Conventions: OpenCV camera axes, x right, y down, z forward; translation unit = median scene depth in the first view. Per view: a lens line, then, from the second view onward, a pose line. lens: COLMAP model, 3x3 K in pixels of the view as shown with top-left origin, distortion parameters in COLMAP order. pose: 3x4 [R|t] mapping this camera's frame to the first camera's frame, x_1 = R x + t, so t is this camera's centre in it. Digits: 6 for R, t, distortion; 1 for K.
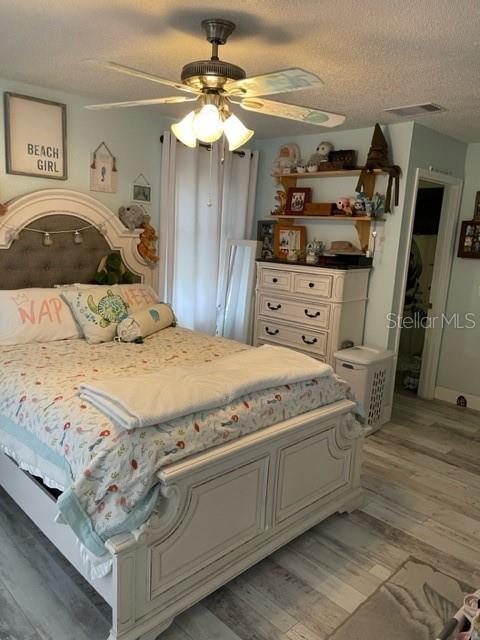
lens RADIAL K [[481.4, 0, 239.0], [0, 481.4, 320.8], [0, 0, 1]] dist [0.048319, -0.019500]
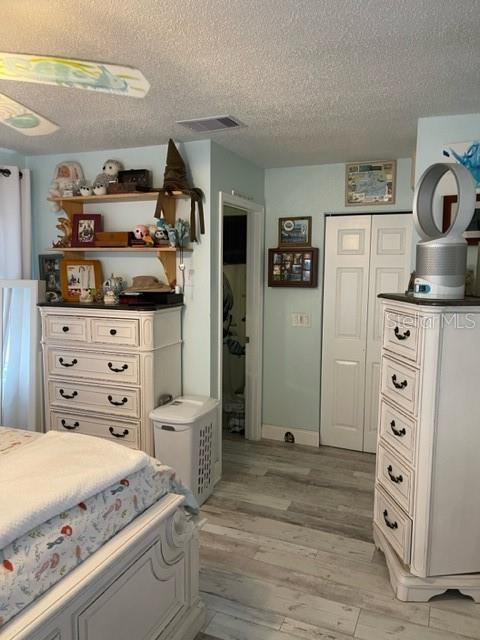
lens RADIAL K [[481.4, 0, 240.1], [0, 481.4, 318.5], [0, 0, 1]] dist [0.048319, -0.019500]
pose [[0.921735, -0.087046, 0.377926, 0.042951], [0.111719, 0.992773, -0.043815, -0.038018], [-0.371381, 0.082608, 0.924798, 0.175011]]
